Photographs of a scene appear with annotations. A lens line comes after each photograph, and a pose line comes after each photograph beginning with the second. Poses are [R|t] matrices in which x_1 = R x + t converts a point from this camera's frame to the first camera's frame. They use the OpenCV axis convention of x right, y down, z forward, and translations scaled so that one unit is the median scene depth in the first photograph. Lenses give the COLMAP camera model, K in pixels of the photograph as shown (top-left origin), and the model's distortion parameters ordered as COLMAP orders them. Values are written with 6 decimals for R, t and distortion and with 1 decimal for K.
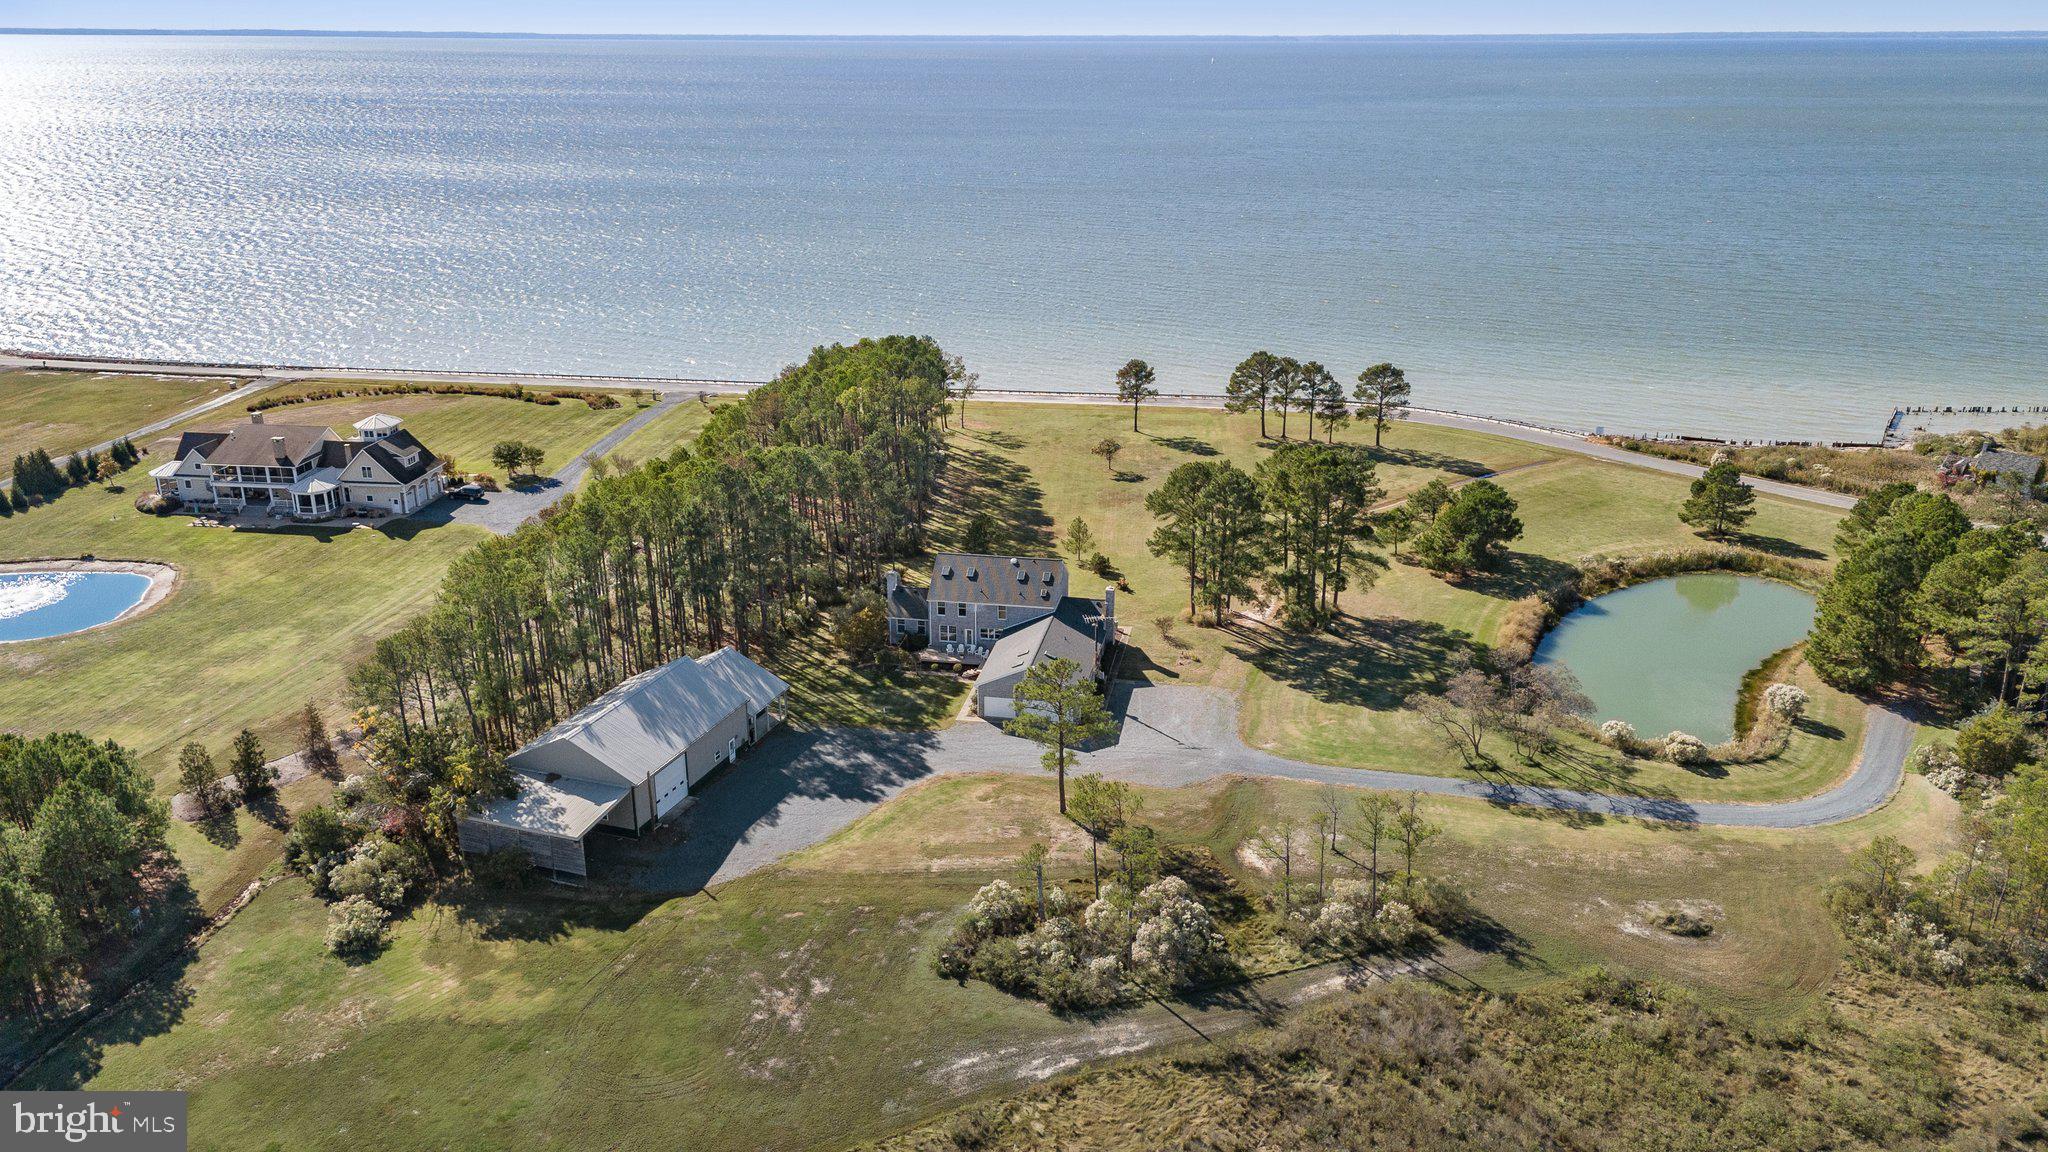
lens RADIAL K [[1543.2, 0, 1033.1], [0, 1543.2, 557.0], [0, 0, 1]] dist [0.085009, -0.087666]
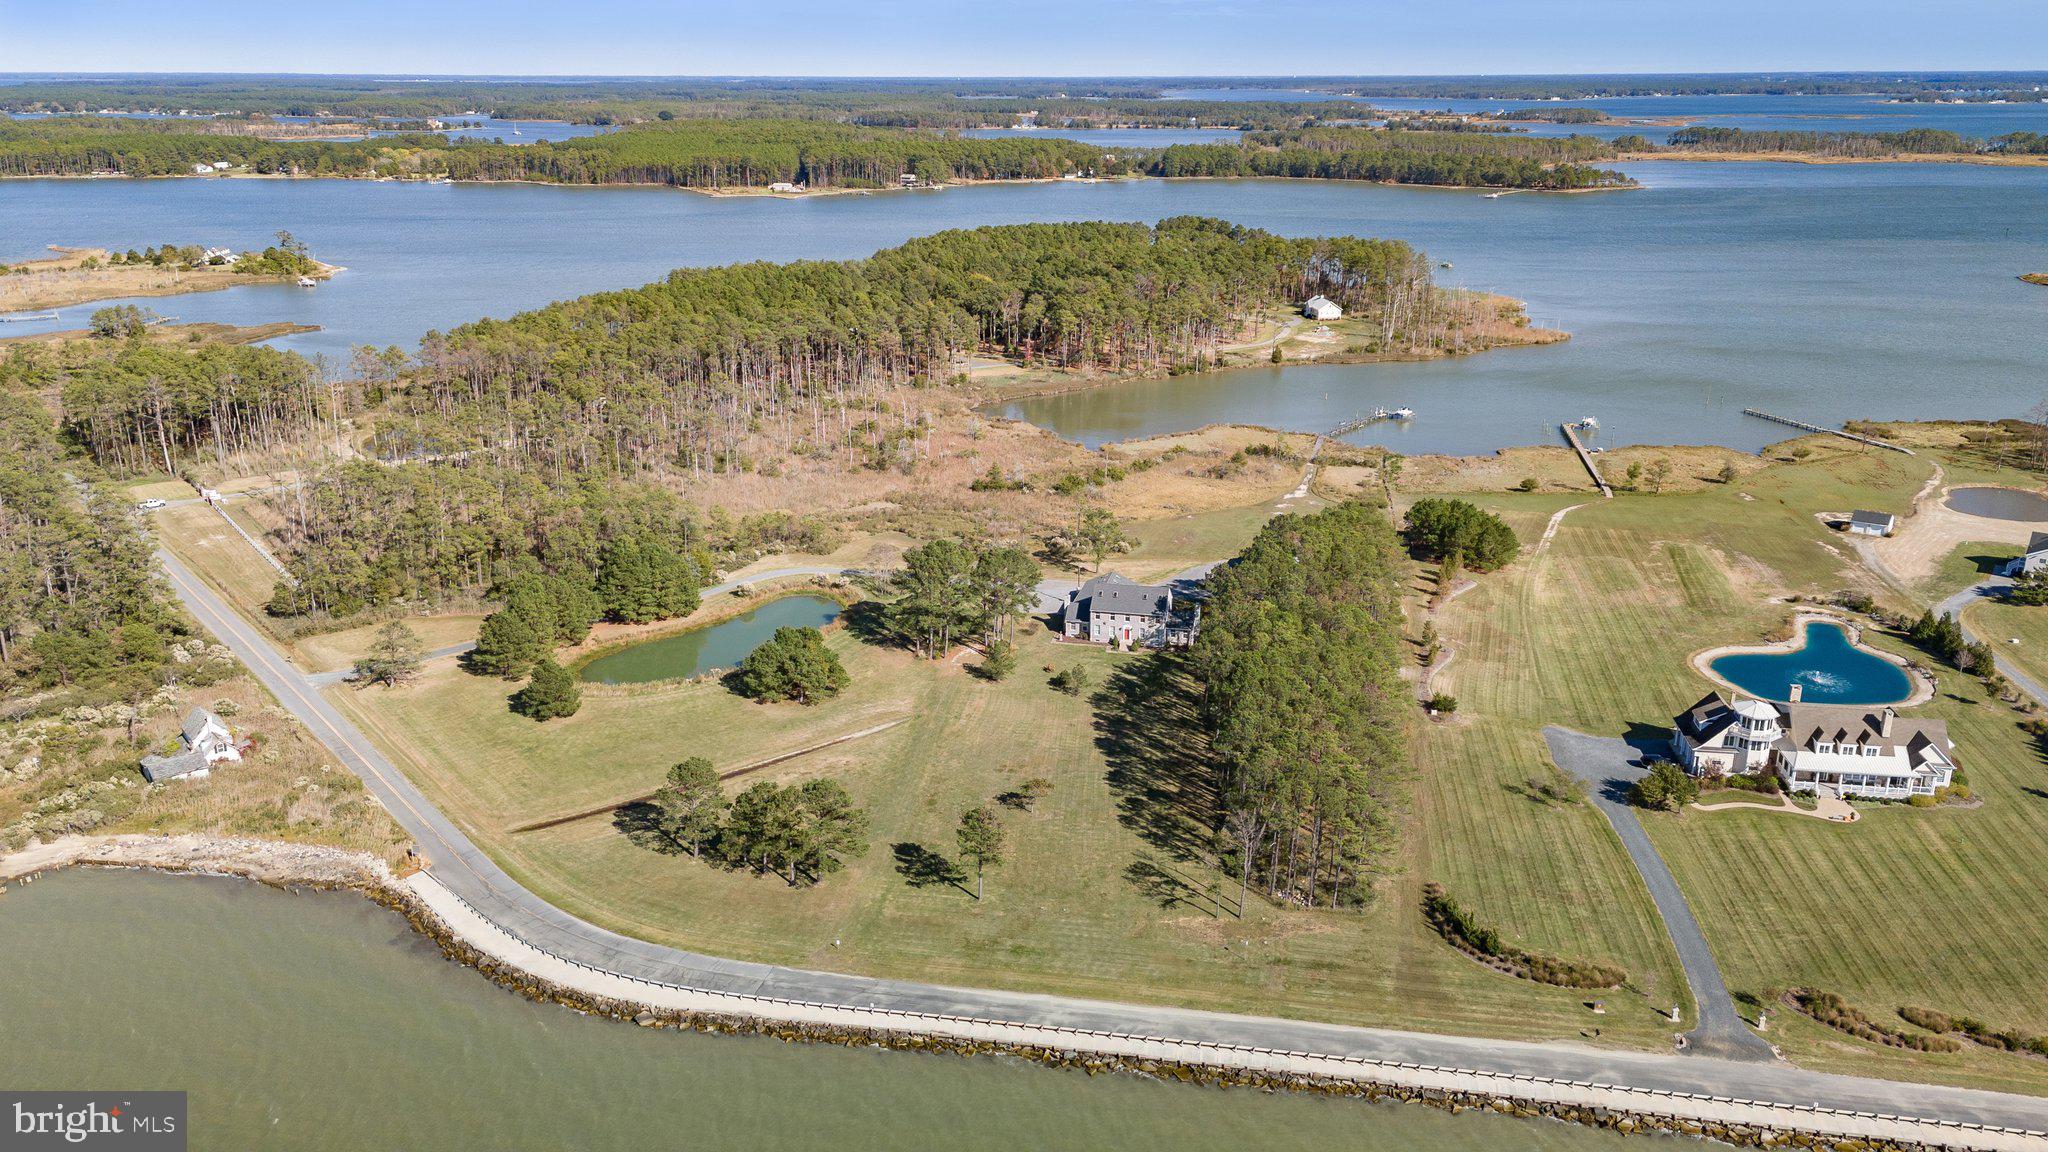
lens RADIAL K [[1543.2, 0, 1007.7], [0, 1543.2, 585.4], [0, 0, 1]] dist [0.085009, -0.087666]
pose [[-0.998175, -0.005578, 0.060137, 0.012405], [0.031420, 0.802409, 0.595947, -1.021962], [-0.051578, 0.596749, -0.800769, 2.363927]]
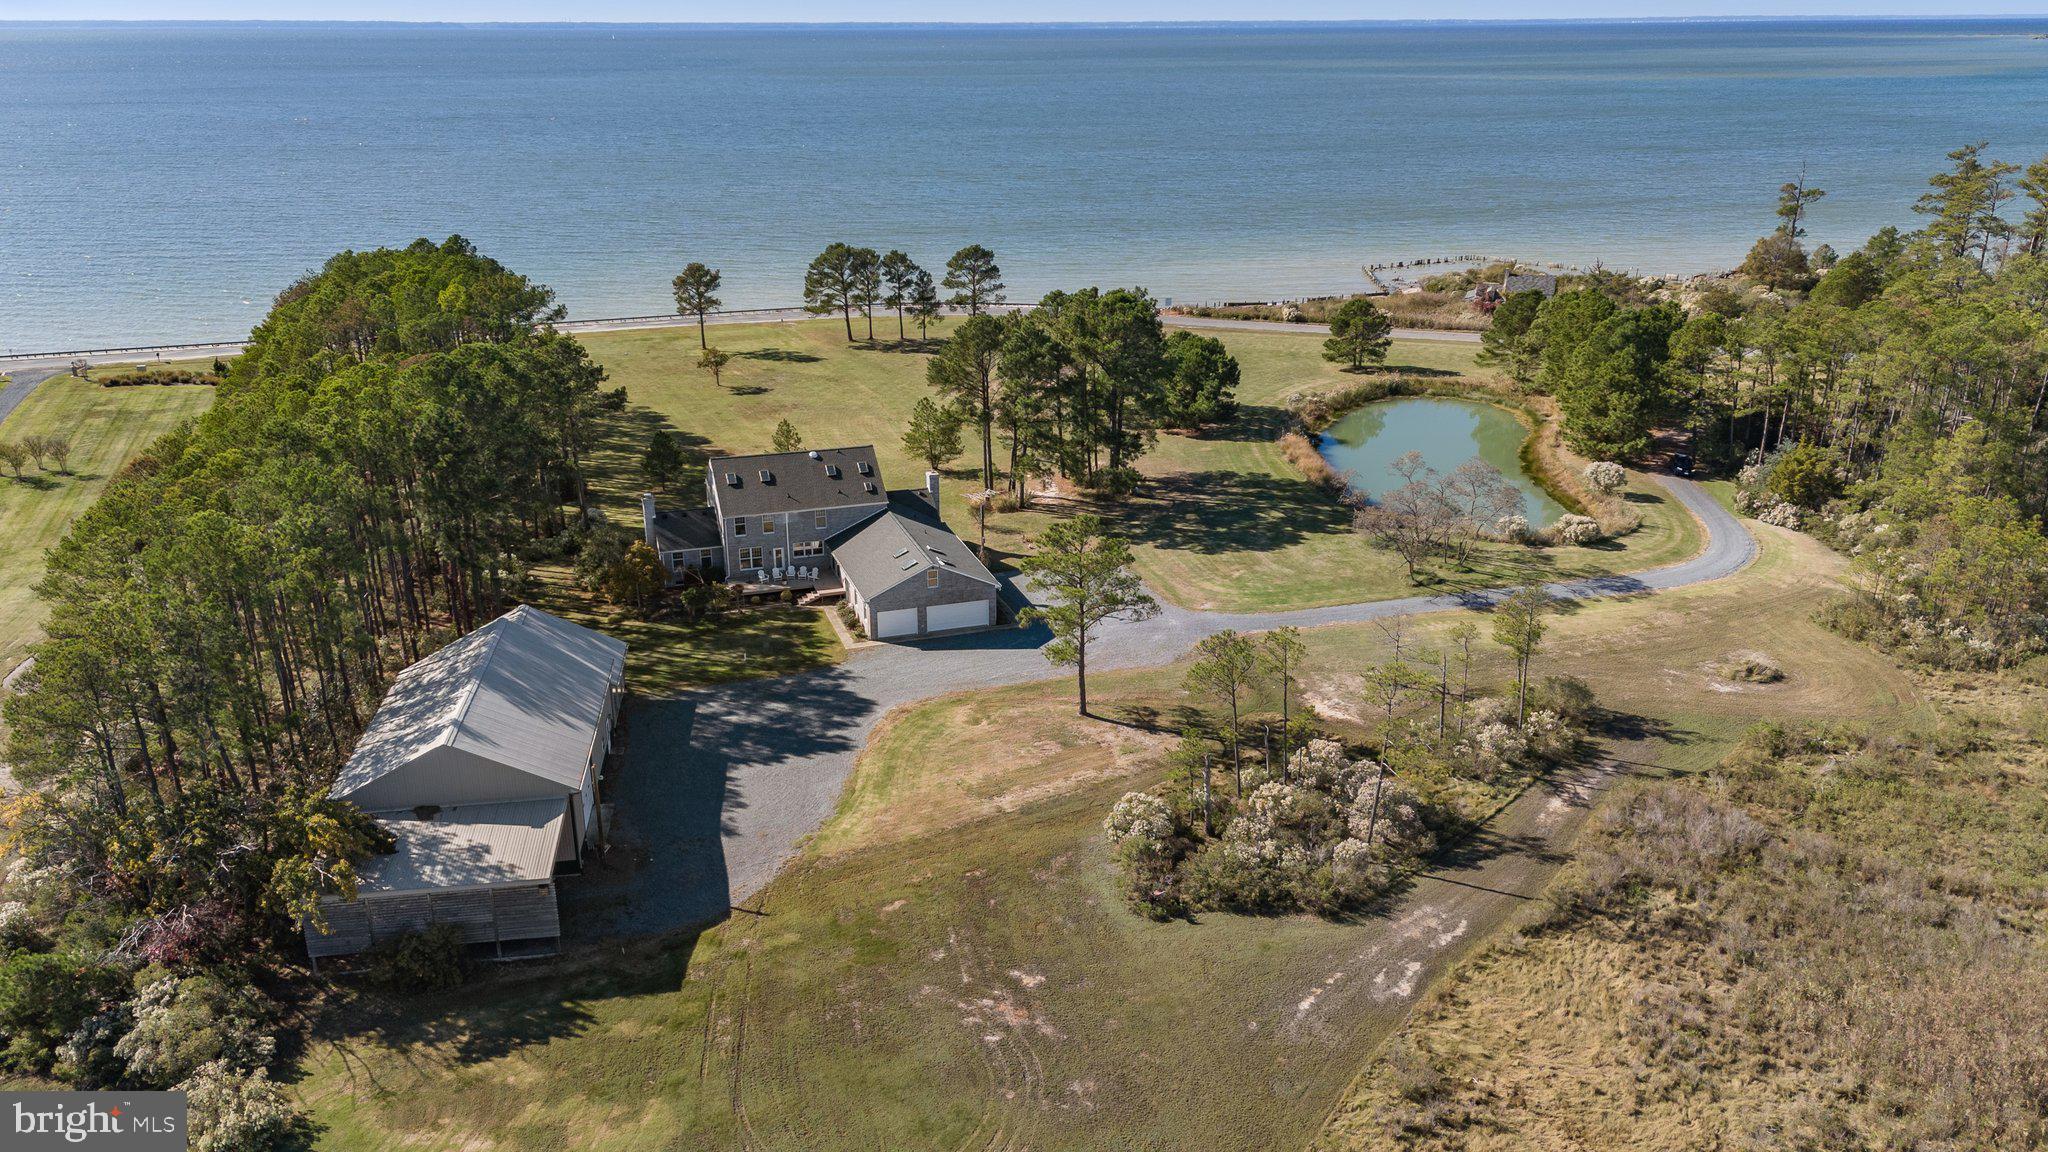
lens RADIAL K [[1543.2, 0, 1040.2], [0, 1543.2, 580.4], [0, 0, 1]] dist [0.085009, -0.087666]
pose [[0.878988, -0.164932, 0.447412, -0.269672], [0.156430, 0.986090, 0.056186, 0.038784], [-0.450455, 0.020602, 0.892561, 0.236343]]
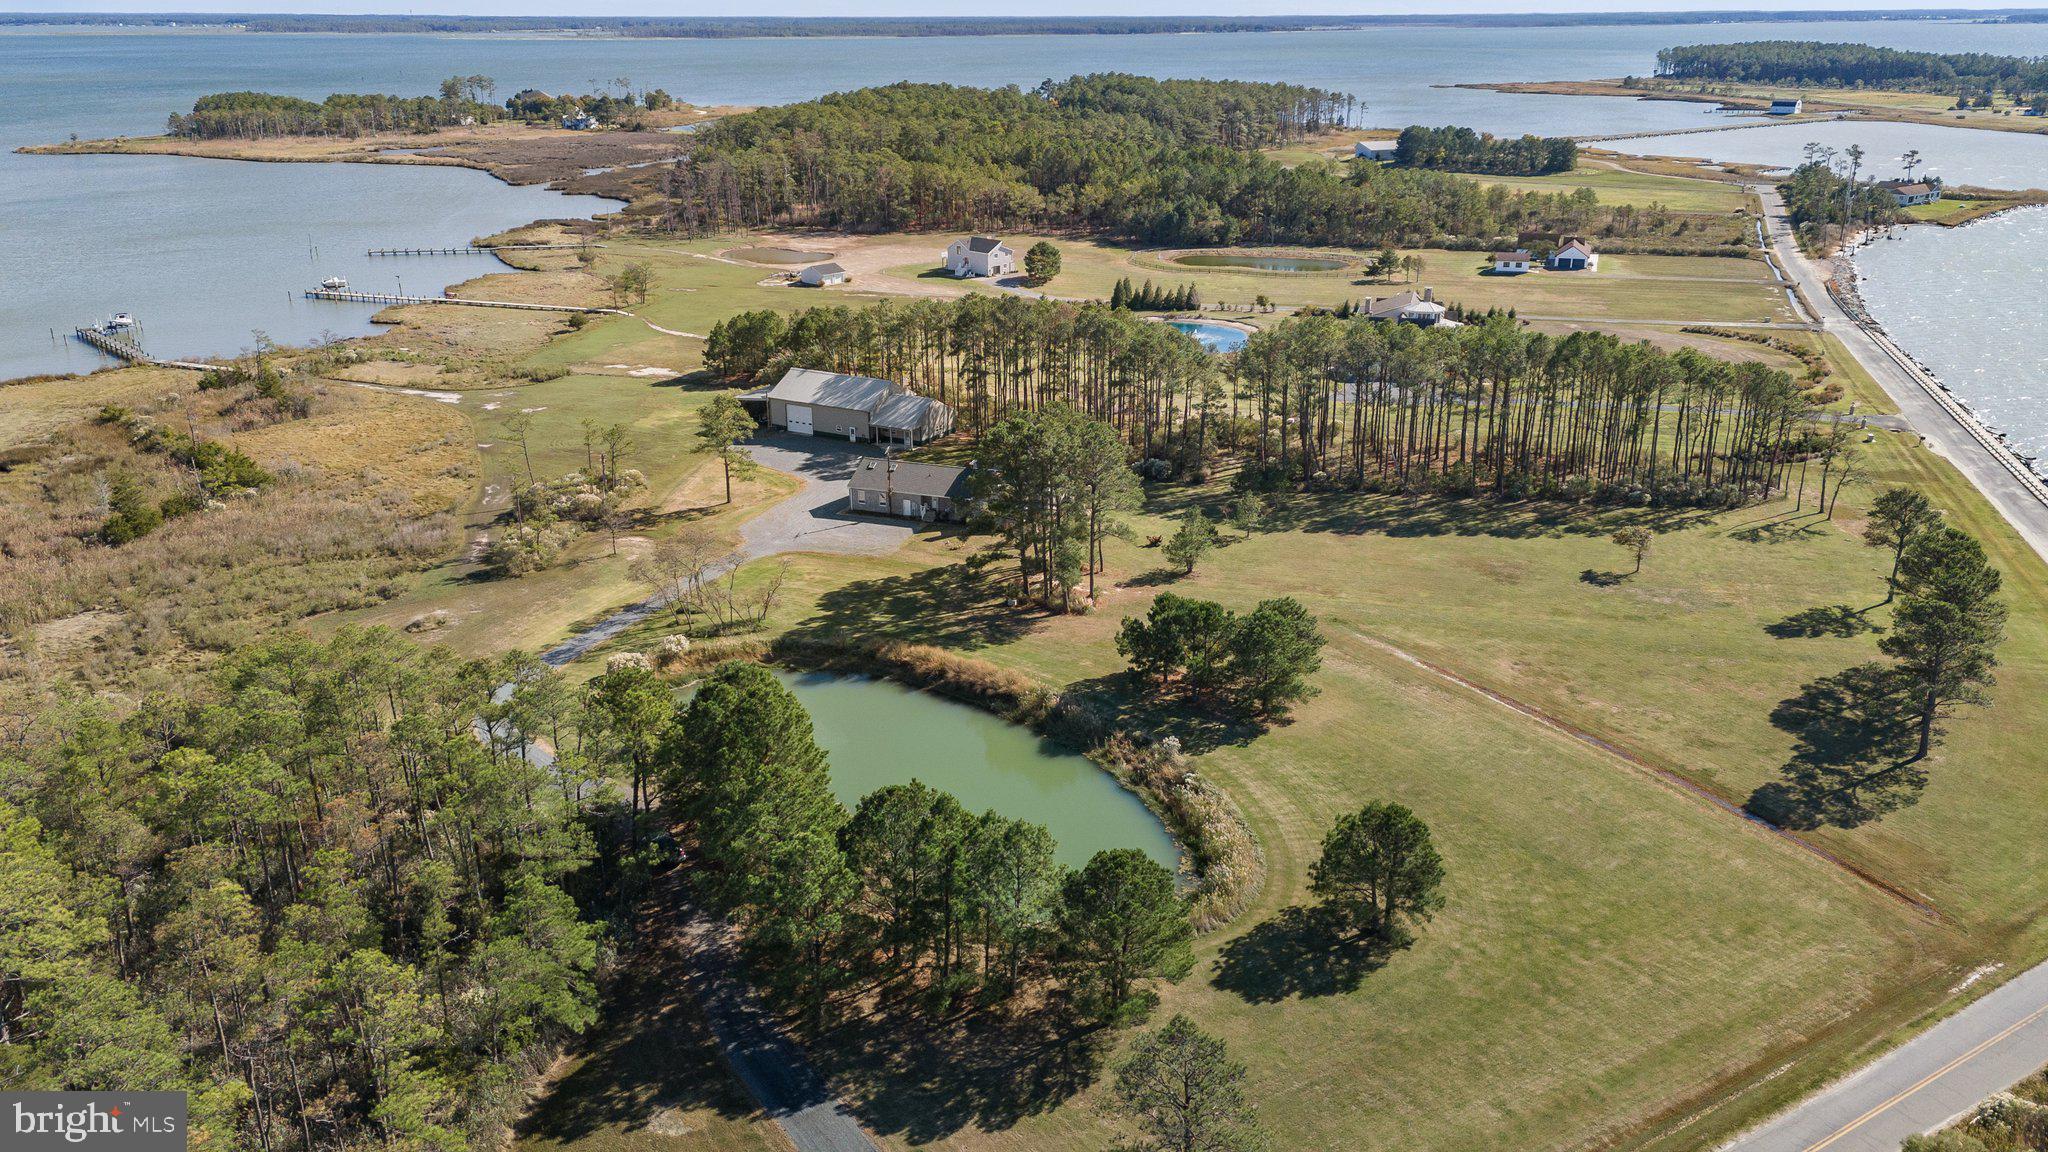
lens RADIAL K [[1543.2, 0, 1021.6], [0, 1543.2, 581.3], [0, 0, 1]] dist [0.085009, -0.087666]
pose [[-0.165464, 0.345718, -0.923634, 1.126557], [-0.308309, 0.871470, 0.381425, -0.351925], [0.936785, 0.347877, -0.037609, 1.072363]]
